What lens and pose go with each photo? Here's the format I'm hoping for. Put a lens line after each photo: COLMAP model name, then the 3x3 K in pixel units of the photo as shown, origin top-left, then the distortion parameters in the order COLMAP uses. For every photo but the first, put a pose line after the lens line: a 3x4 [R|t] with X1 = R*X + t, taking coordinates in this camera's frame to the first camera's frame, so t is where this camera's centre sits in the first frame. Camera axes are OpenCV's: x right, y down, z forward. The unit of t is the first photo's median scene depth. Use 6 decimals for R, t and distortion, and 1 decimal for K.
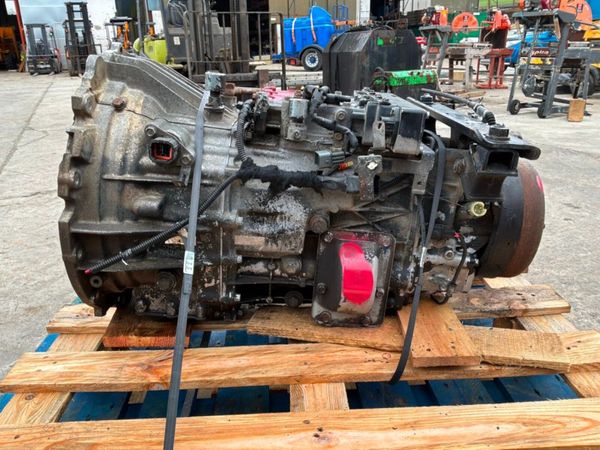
lens RADIAL K [[499.2, 0, 298.3], [0, 499.2, 226.4], [0, 0, 1]] dist [0.091656, -0.184673]
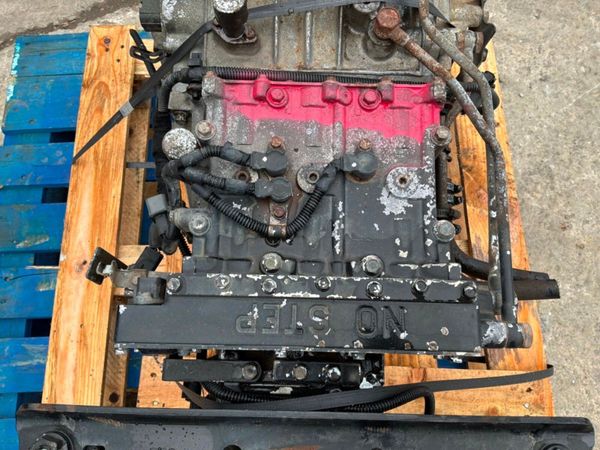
lens RADIAL K [[499.2, 0, 298.9], [0, 499.2, 224.6], [0, 0, 1]] dist [0.091656, -0.184673]
pose [[-0.013166, 0.957746, -0.287314, 0.254254], [-0.347010, 0.265105, 0.899613, -0.789455], [0.937769, 0.111545, 0.328857, 0.902763]]
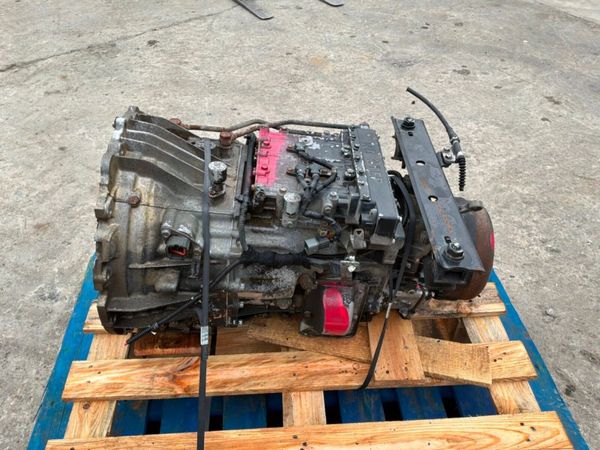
lens RADIAL K [[499.2, 0, 298.9], [0, 499.2, 224.8], [0, 0, 1]] dist [0.091656, -0.184673]
pose [[0.999351, 0.004046, 0.035797, -0.022645], [-0.016322, 0.936687, 0.349786, -0.570613], [-0.032115, -0.350144, 0.936145, -0.093919]]
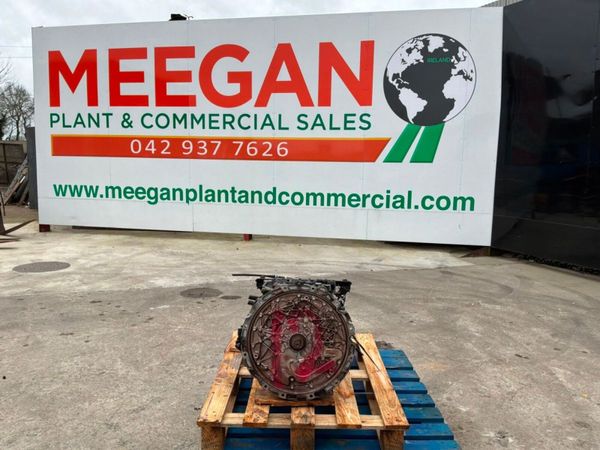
lens RADIAL K [[499.2, 0, 303.1], [0, 499.2, 221.6], [0, 0, 1]] dist [0.091656, -0.184673]
pose [[0.039001, -0.097872, 0.994435, -2.839638], [0.321202, 0.943603, 0.080272, -0.864491], [-0.946207, 0.316283, 0.068238, 0.766574]]
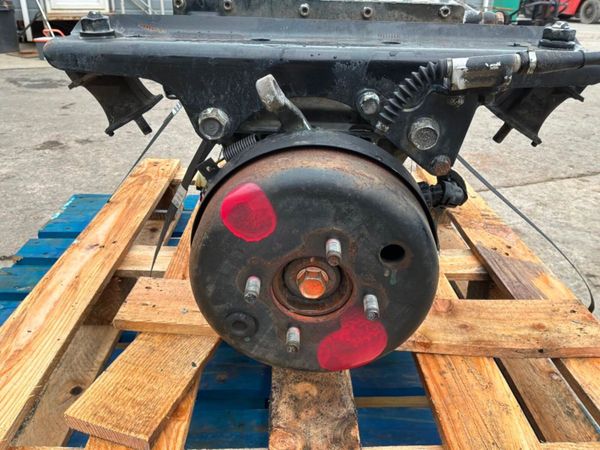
lens RADIAL K [[499.2, 0, 297.7], [0, 499.2, 230.1], [0, 0, 1]] dist [0.091656, -0.184673]
pose [[-0.020657, 0.456531, -0.889468, 0.967212], [-0.367171, 0.824026, 0.431470, -0.302220], [0.929924, 0.335500, 0.150603, 1.064854]]
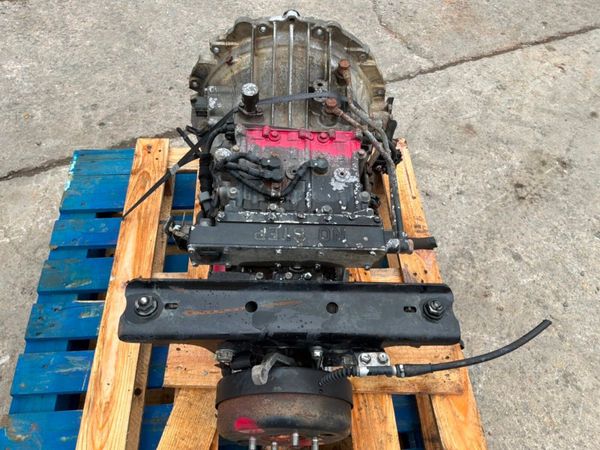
lens RADIAL K [[499.2, 0, 298.5], [0, 499.2, 224.2], [0, 0, 1]] dist [0.091656, -0.184673]
pose [[0.018577, 0.813643, -0.581068, 0.760514], [-0.389001, 0.541259, 0.745464, -1.039522], [0.921050, 0.212188, 0.326563, 0.780552]]
